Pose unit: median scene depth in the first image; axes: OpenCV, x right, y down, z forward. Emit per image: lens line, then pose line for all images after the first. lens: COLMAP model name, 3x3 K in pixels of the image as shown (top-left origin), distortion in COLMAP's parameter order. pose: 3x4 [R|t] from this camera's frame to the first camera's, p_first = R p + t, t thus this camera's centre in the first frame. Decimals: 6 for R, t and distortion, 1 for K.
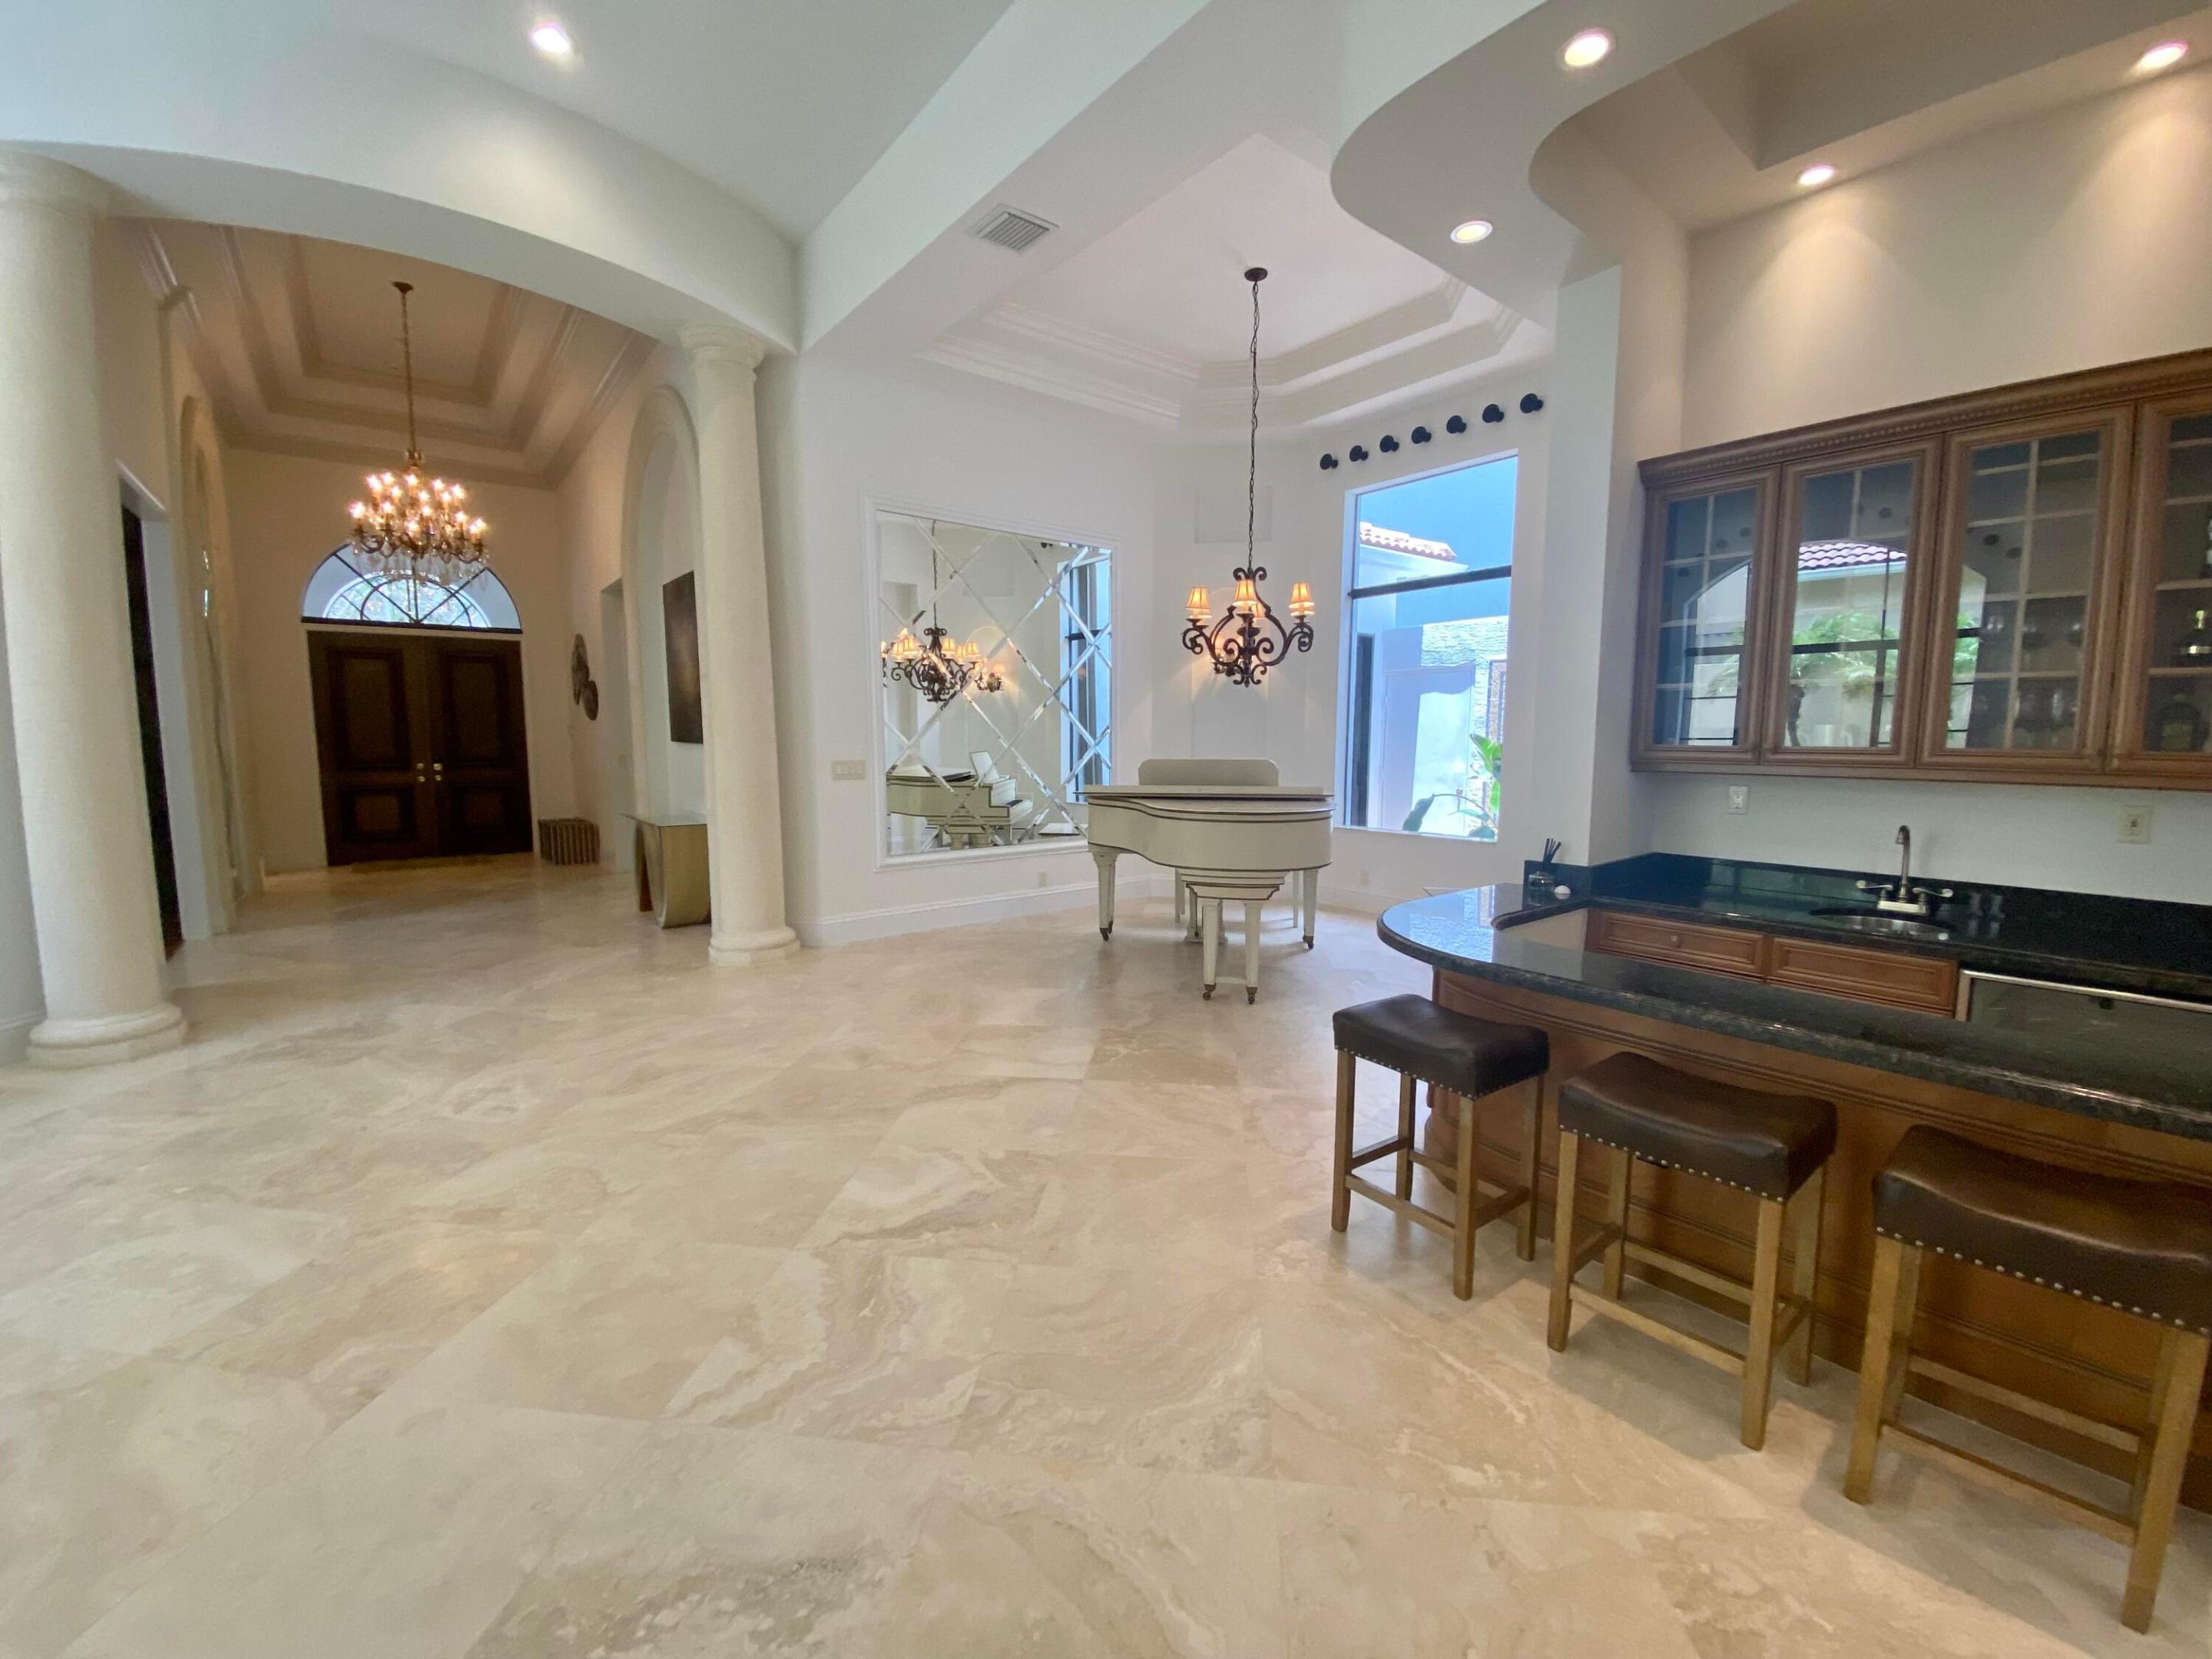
lens RADIAL K [[884.1, 0, 1114.1], [0, 884.1, 825.1], [0, 0, 1]] dist [-0.000082, -0.000517]
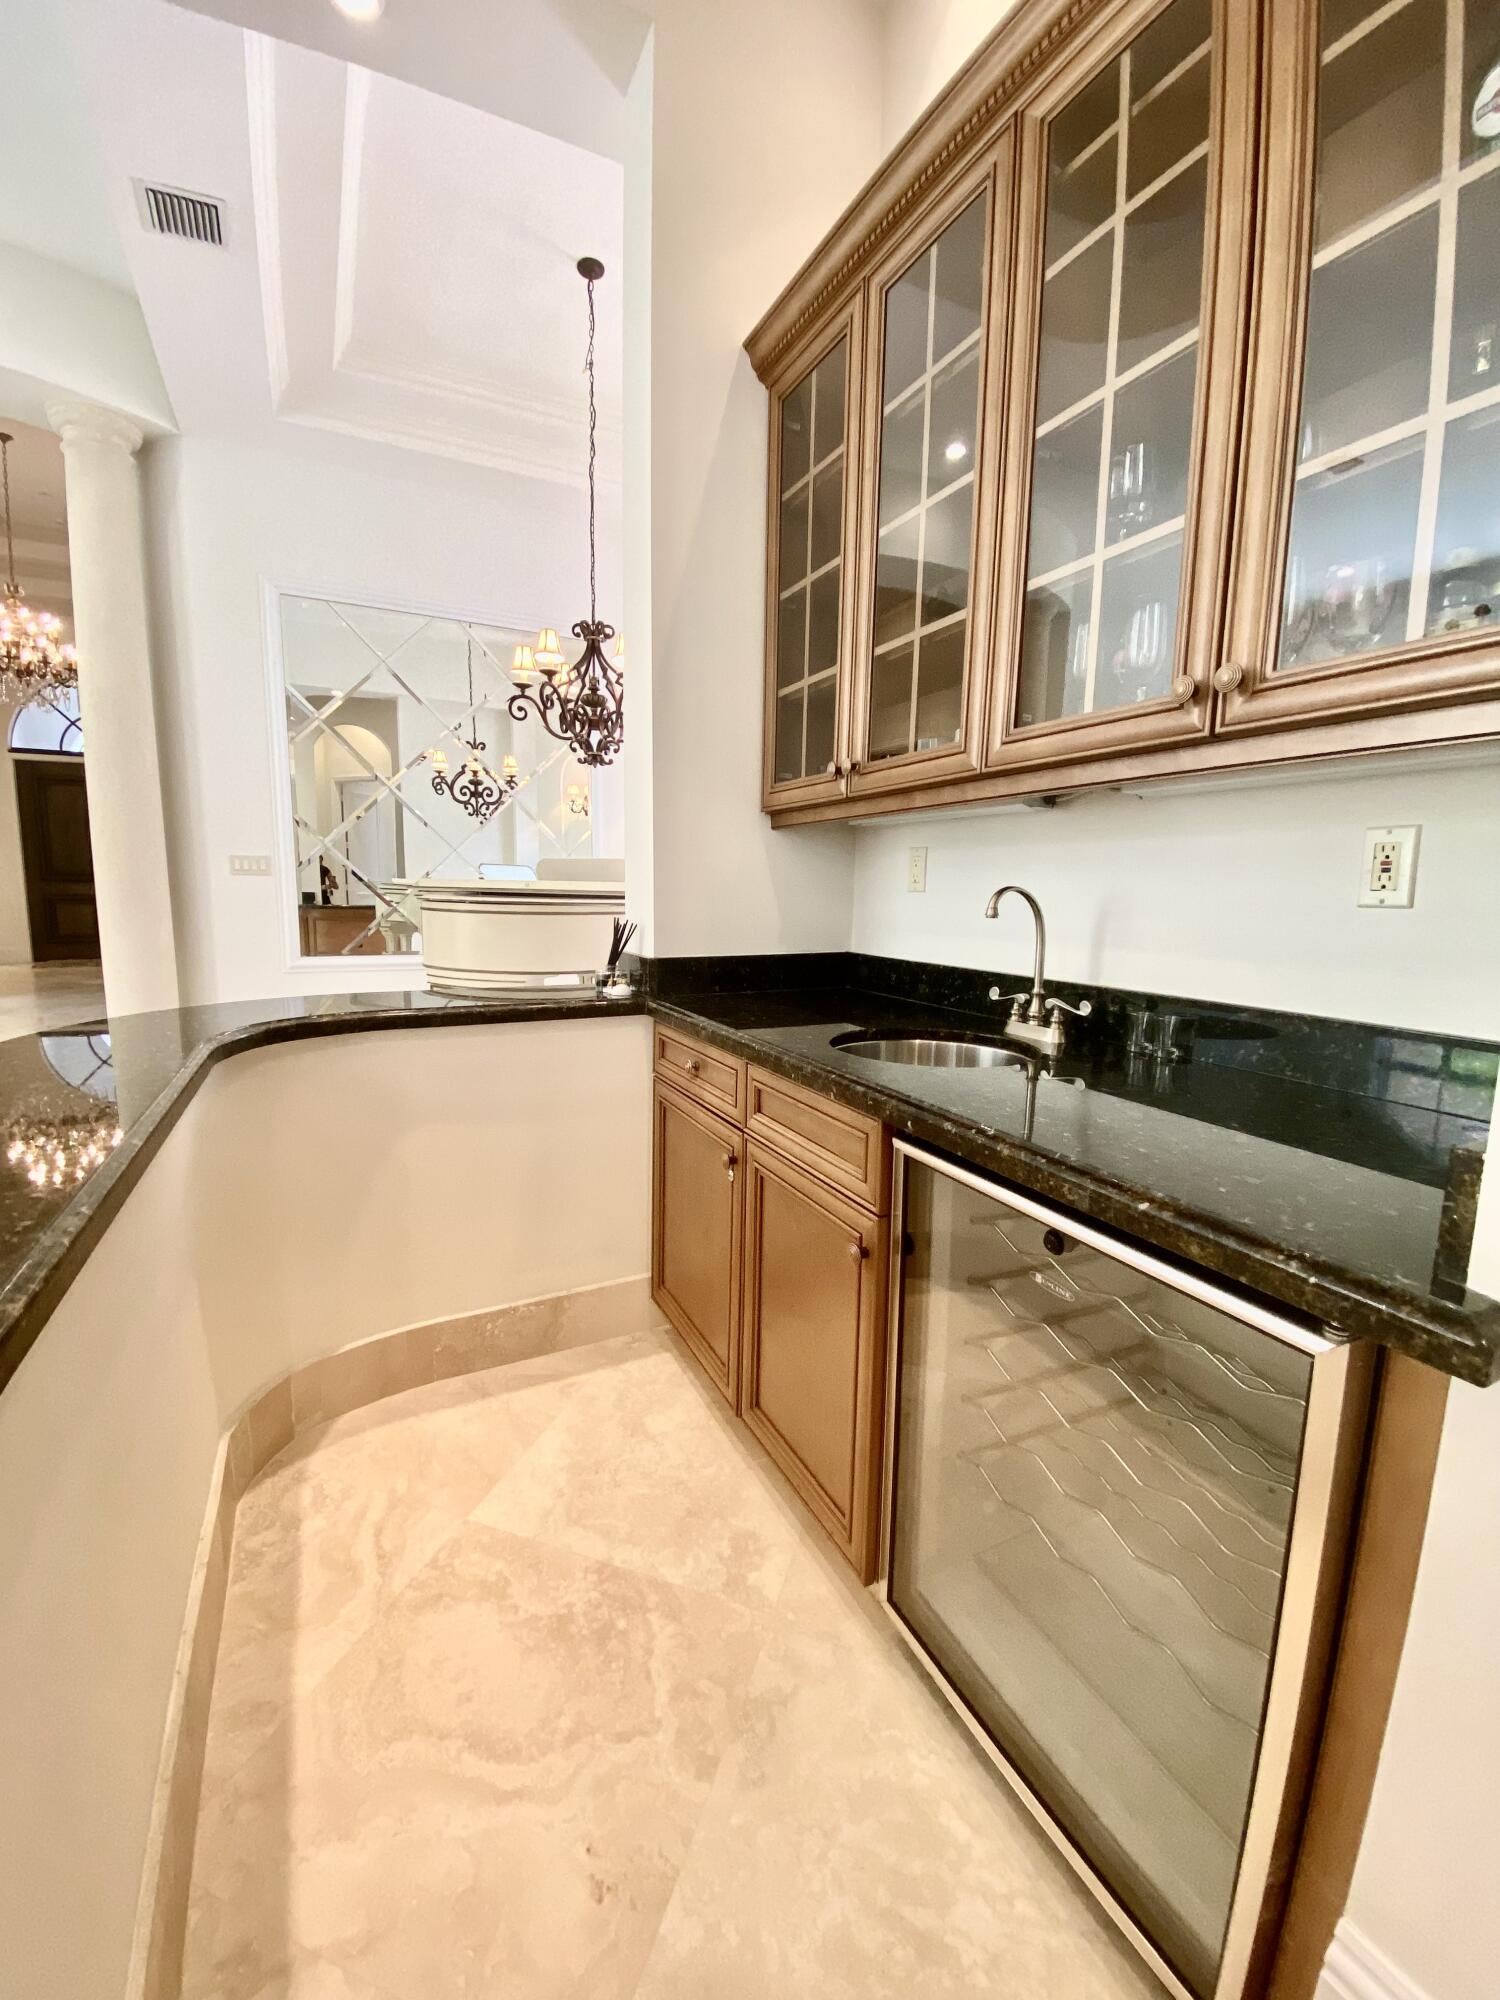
lens RADIAL K [[799.3, 0, 750.0], [0, 799.3, 1000.0], [0, 0, 1]] dist [-0.000082, -0.000517]
pose [[0.977128, 0.046340, -0.207543, 0.552397], [-0.039209, 0.998495, 0.038346, 0.039765], [0.209008, -0.029332, 0.977474, 0.311516]]
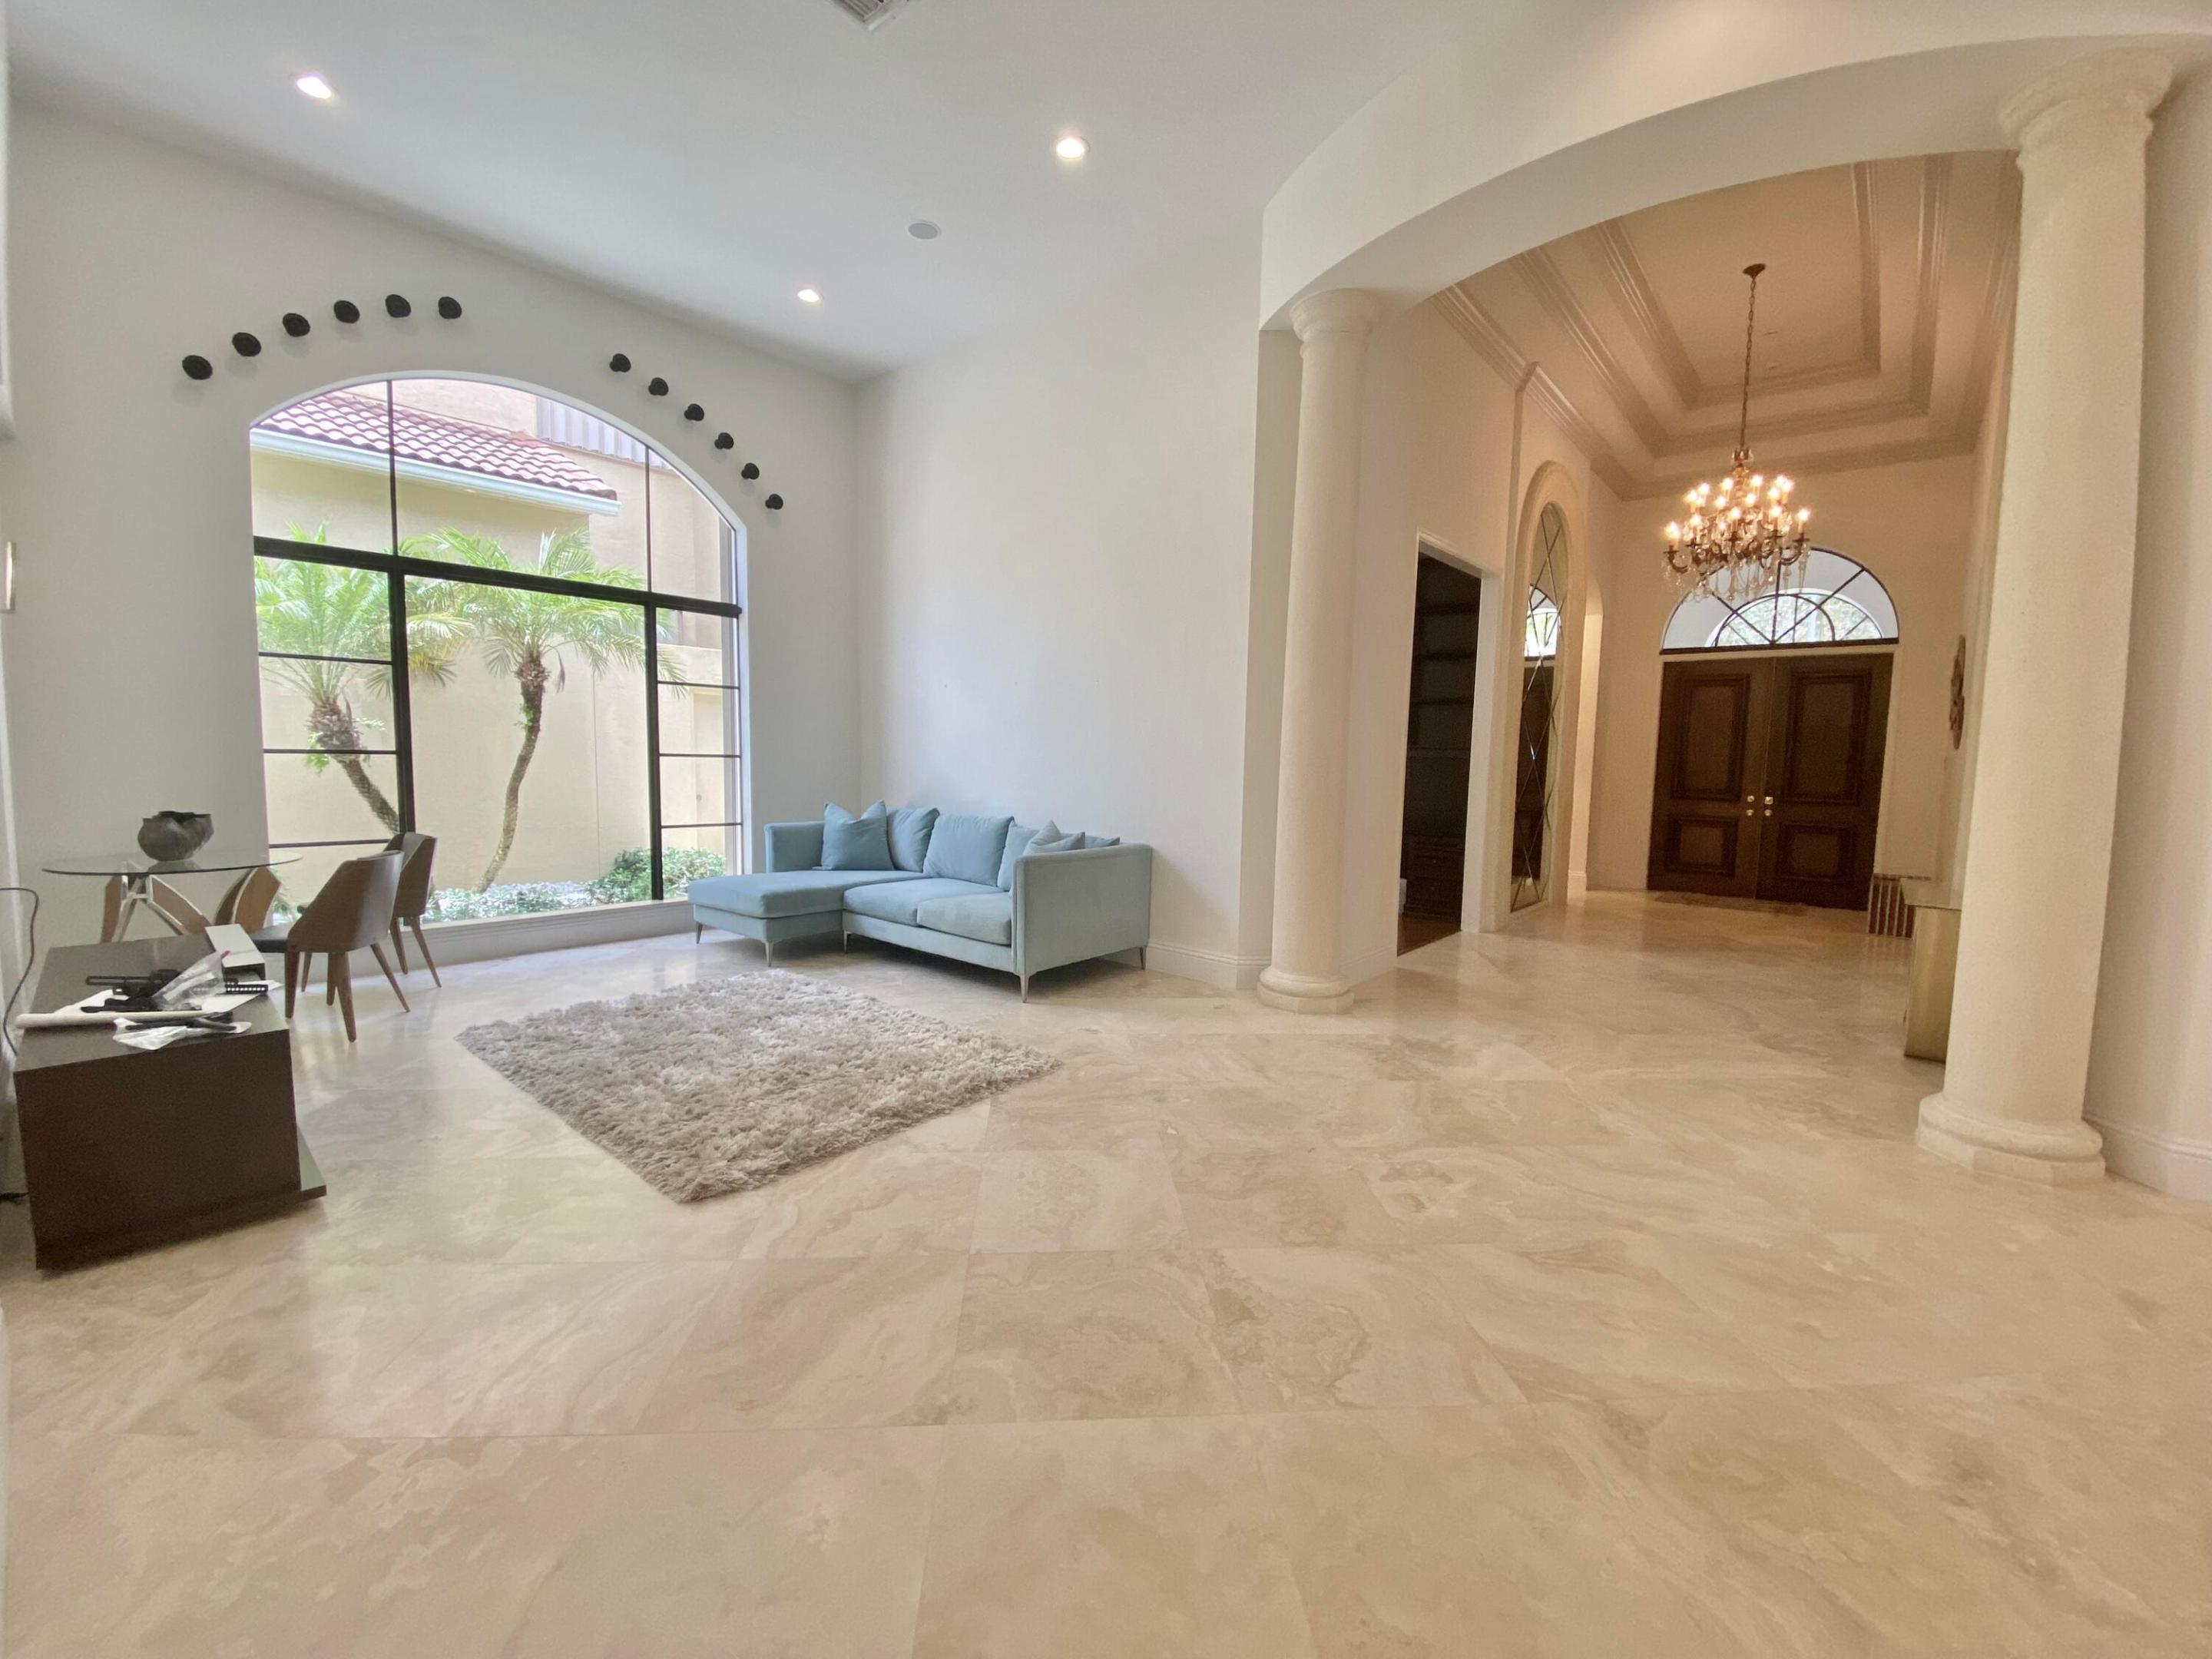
lens RADIAL K [[897.0, 0, 1102.4], [0, 897.0, 825.8], [0, 0, 1]] dist [0.001927, -0.012996]
pose [[0.172763, 0.084529, -0.981330, 0.038398], [-0.123130, 0.990349, 0.063629, -0.032065], [0.977237, 0.109839, 0.181503, 0.372672]]
